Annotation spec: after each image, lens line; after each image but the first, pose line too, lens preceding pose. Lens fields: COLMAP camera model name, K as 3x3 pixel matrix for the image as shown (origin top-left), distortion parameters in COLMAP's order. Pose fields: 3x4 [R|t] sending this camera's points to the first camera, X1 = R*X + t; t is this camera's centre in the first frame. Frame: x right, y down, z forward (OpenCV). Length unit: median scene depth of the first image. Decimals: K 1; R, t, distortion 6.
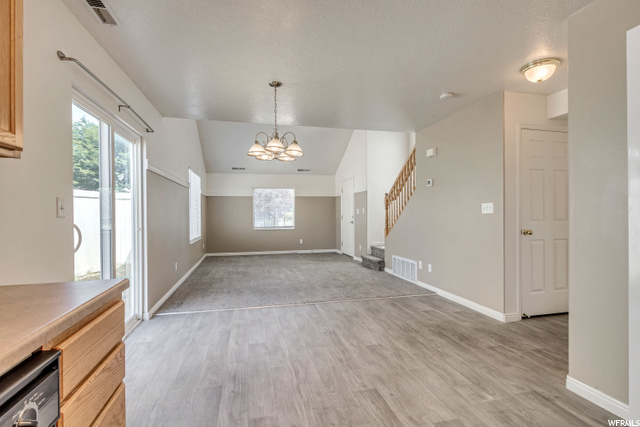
lens RADIAL K [[302.1, 0, 317.7], [0, 302.1, 211.9], [0, 0, 1]] dist [0.001758, 0.000051]
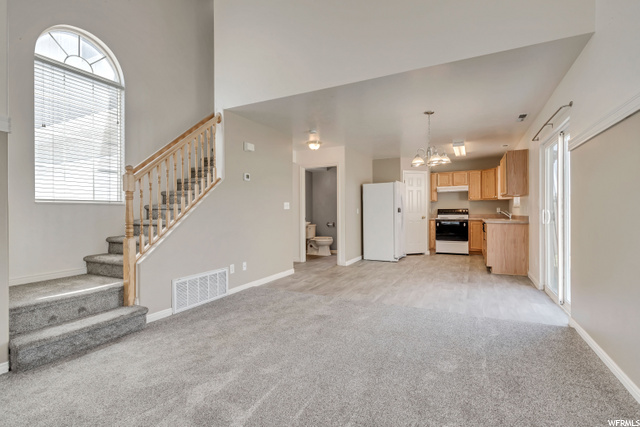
lens RADIAL K [[302.1, 0, 317.7], [0, 302.1, 211.9], [0, 0, 1]] dist [0.001758, 0.000051]
pose [[-0.763881, 0.009542, 0.645287, -0.249623], [0.007206, 0.999954, -0.006255, 0.013319], [-0.645317, -0.000128, -0.763915, 0.937177]]
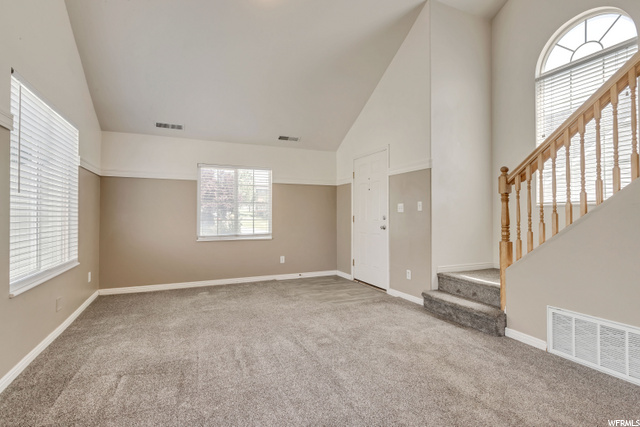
lens RADIAL K [[302.1, 0, 317.7], [0, 302.1, 211.9], [0, 0, 1]] dist [0.001758, 0.000051]
pose [[0.981884, 0.007973, 0.189314, -0.115334], [-0.006372, 0.999939, -0.009065, 0.010932], [-0.189375, 0.007695, 0.981875, 0.469487]]
